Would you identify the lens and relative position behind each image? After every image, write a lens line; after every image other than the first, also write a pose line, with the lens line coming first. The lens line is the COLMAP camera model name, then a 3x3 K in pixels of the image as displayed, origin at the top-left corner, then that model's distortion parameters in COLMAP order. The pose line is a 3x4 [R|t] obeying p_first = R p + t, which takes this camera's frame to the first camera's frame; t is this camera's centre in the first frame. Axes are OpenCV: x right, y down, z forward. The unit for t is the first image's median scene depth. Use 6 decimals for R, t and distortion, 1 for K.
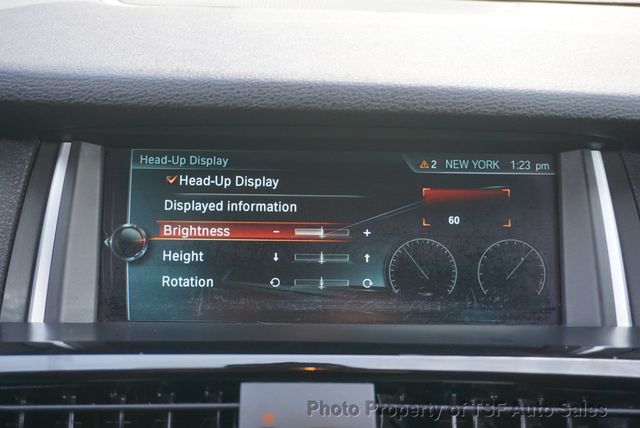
lens RADIAL K [[887.3, 0, 320.4], [0, 887.3, 213.3], [0, 0, 1]] dist [-0.043742, 0.000000]
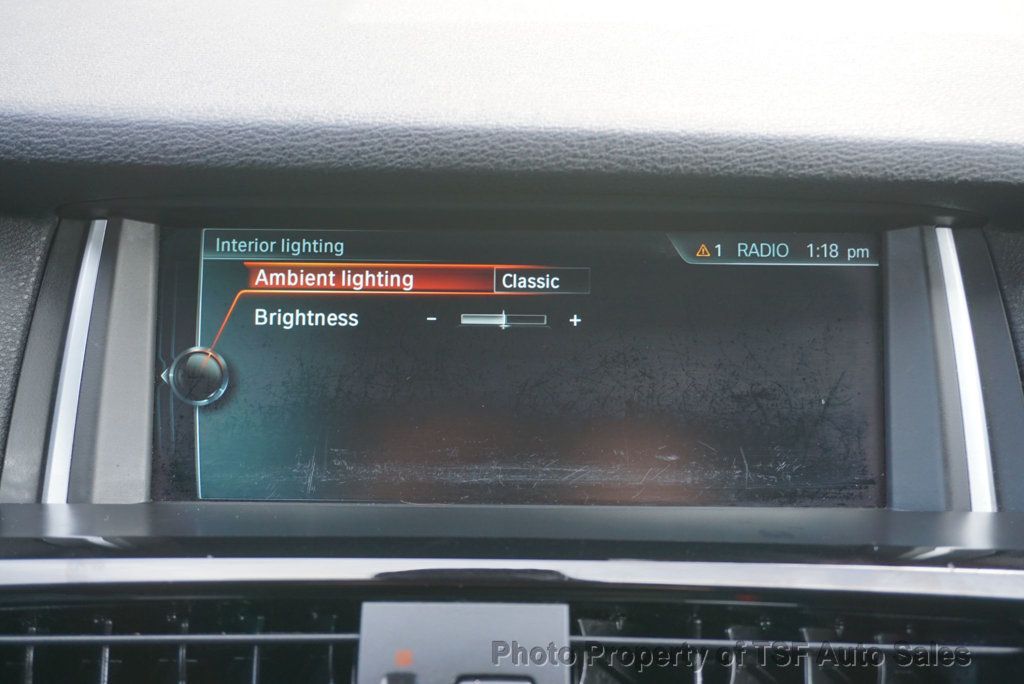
lens RADIAL K [[1507.6, 0, 512.7], [0, 1507.6, 344.8], [0, 0, 1]] dist [-0.039510, 0.000000]
pose [[0.999282, -0.001577, -0.037856, 0.054127], [0.003142, 0.999142, 0.041307, -0.036888], [0.037758, -0.041396, 0.998429, -0.076558]]
